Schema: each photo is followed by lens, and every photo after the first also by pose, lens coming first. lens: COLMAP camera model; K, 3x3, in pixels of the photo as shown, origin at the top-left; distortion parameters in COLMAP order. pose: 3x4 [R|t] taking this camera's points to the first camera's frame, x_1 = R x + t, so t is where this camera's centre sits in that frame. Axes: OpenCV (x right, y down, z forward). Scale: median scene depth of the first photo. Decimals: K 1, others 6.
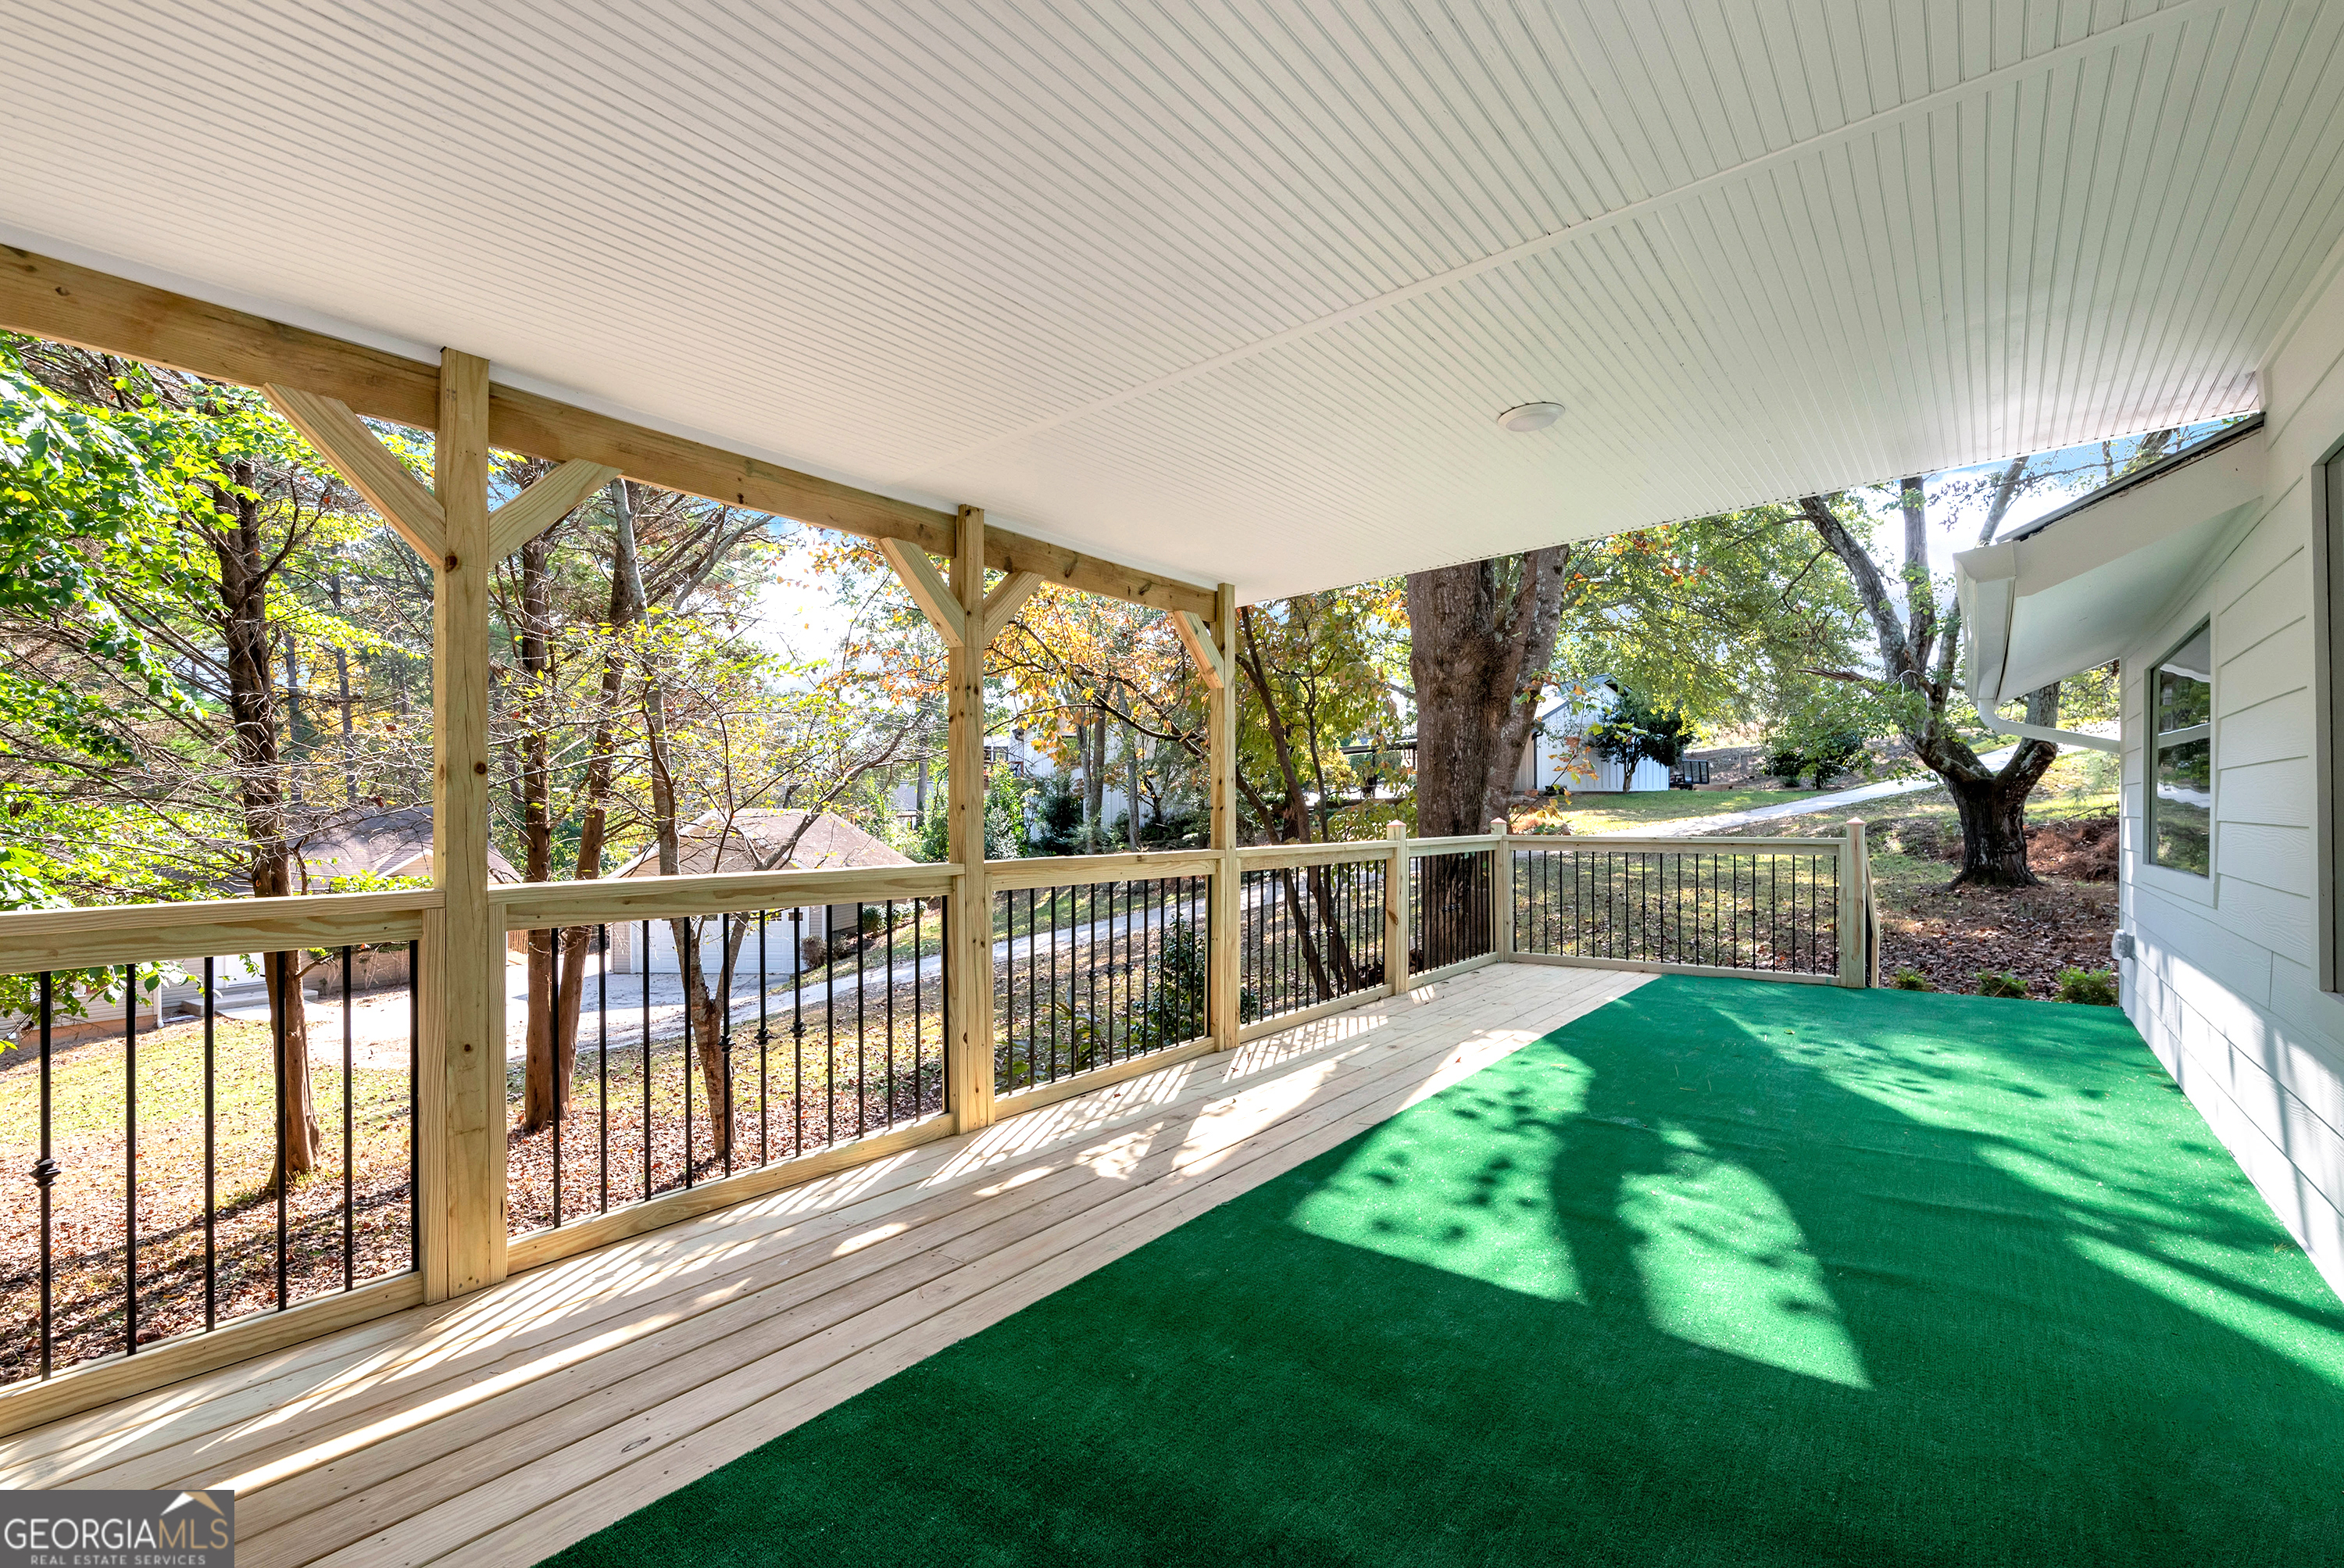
lens RADIAL K [[1042.2, 0, 1171.5], [0, 1042.2, 815.4], [0, 0, 1]] dist [-0.000180, 0.000056]
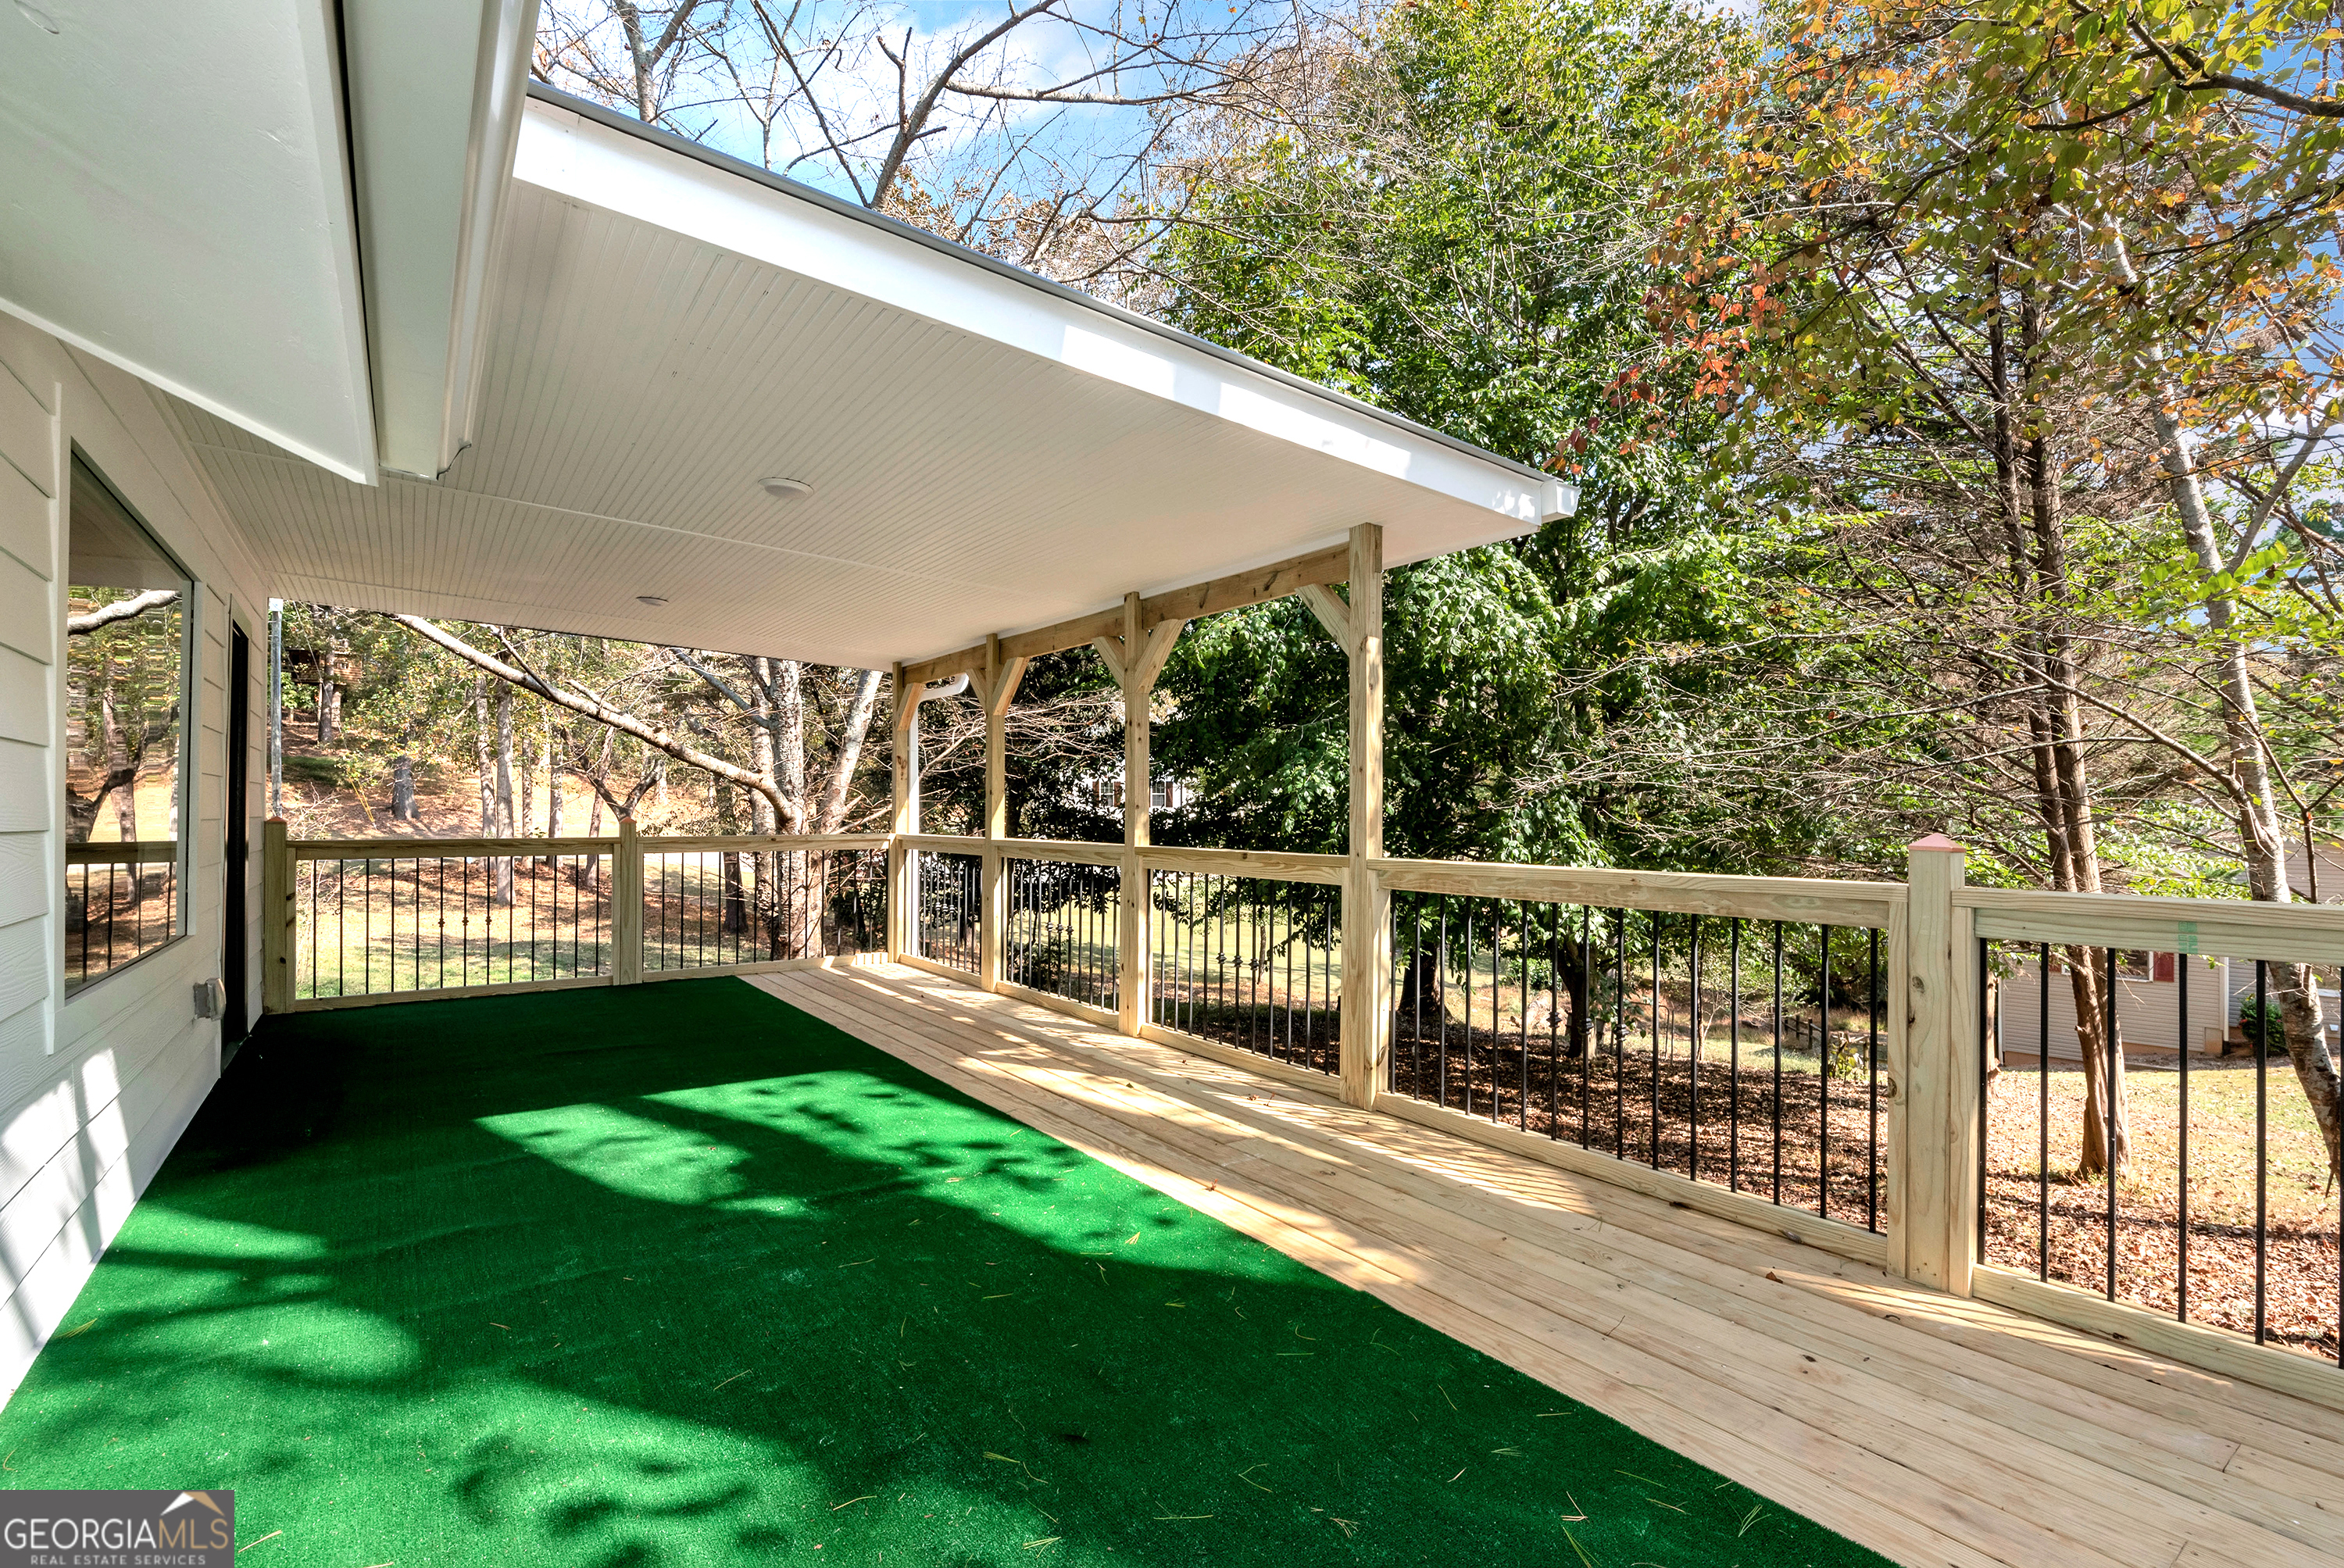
lens RADIAL K [[977.0, 0, 1172.3], [0, 977.0, 810.6], [0, 0, 1]] dist [-0.001193, -0.000047]
pose [[-0.248997, 0.005239, -0.968490, 1.153972], [0.002053, 0.999986, 0.004881, -0.009617], [0.968502, -0.000772, -0.249004, 1.485079]]
